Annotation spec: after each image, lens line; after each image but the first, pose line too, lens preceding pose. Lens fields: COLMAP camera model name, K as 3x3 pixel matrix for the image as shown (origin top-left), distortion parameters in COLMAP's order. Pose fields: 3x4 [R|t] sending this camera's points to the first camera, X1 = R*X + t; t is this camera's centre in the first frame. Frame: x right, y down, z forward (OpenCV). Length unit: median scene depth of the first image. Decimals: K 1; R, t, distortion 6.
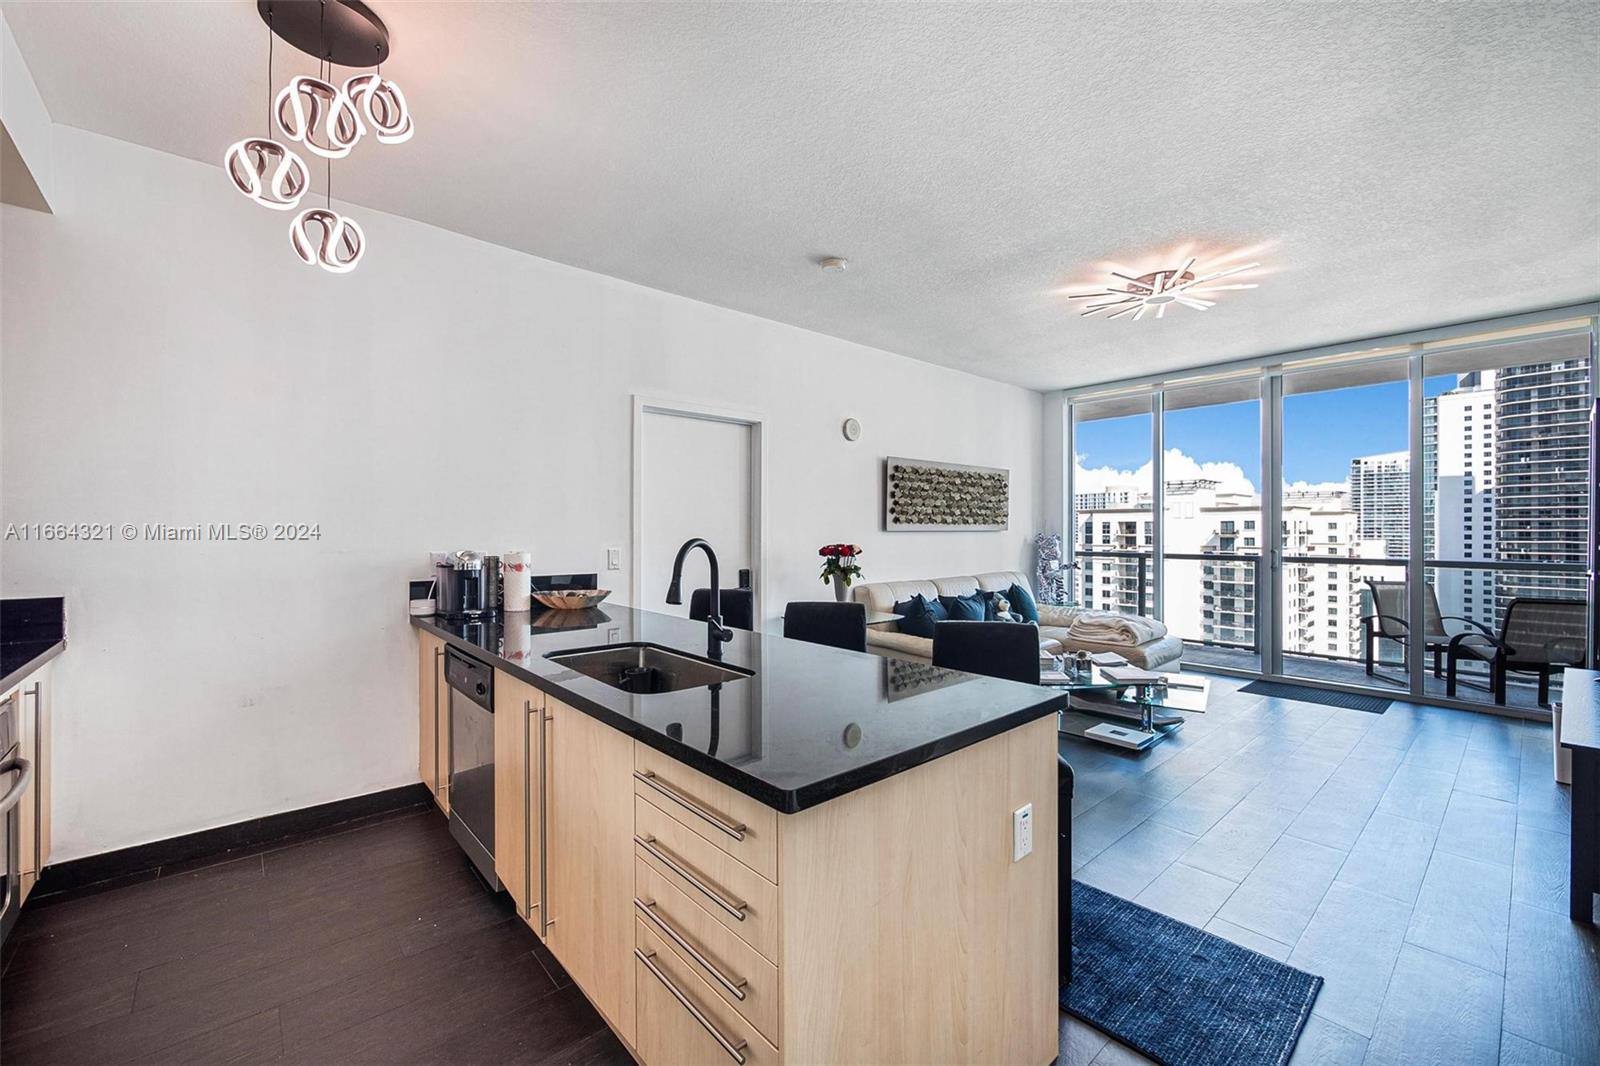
lens RADIAL K [[647.0, 0, 805.9], [0, 647.0, 531.1], [0, 0, 1]] dist [-0.002995, -0.000389]
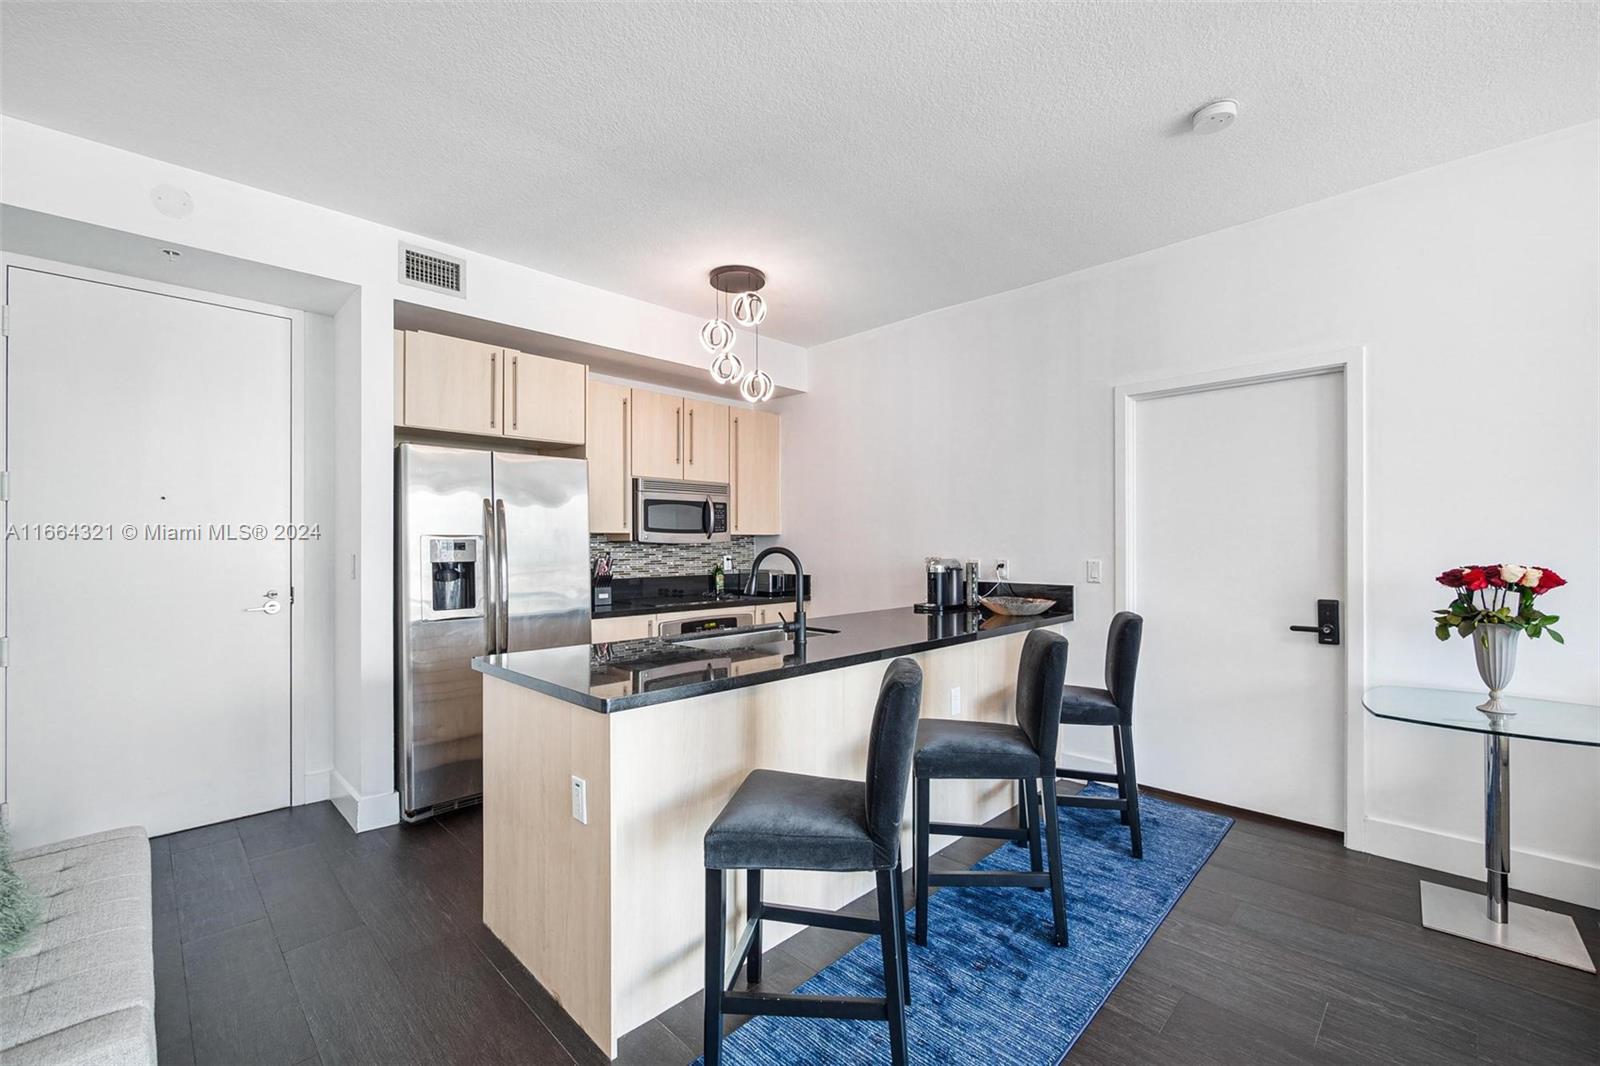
lens RADIAL K [[684.8, 0, 817.9], [0, 684.8, 544.4], [0, 0, 1]] dist [0.002216, 0.000657]
pose [[0.074285, -0.000444, -0.997237, 0.900345], [0.003061, 0.999995, -0.000217, 0.004969], [0.997232, -0.003036, 0.074286, 0.748748]]
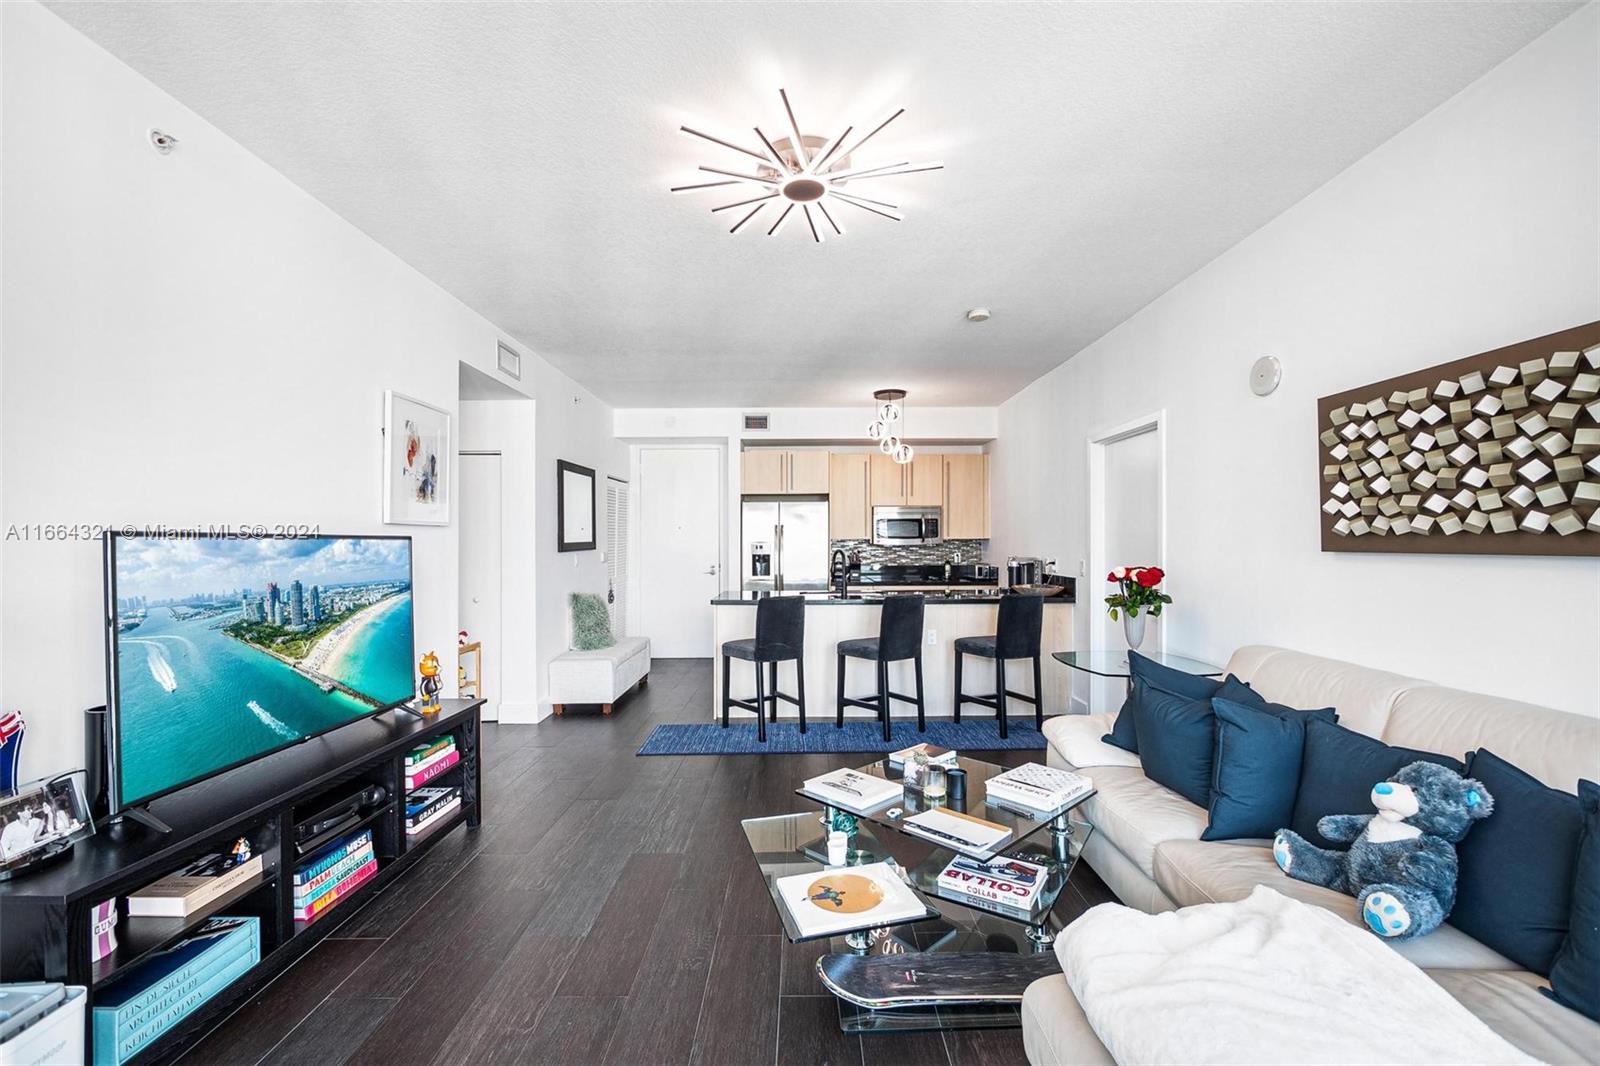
lens RADIAL K [[677.8, 0, 800.0], [0, 677.8, 533.0], [0, 0, 1]] dist [-0.000517, 0.000017]
pose [[-0.661183, -0.004333, -0.750212, 1.516455], [0.004823, 0.999938, -0.010026, -0.022272], [0.750209, -0.010248, -0.661121, 2.047940]]
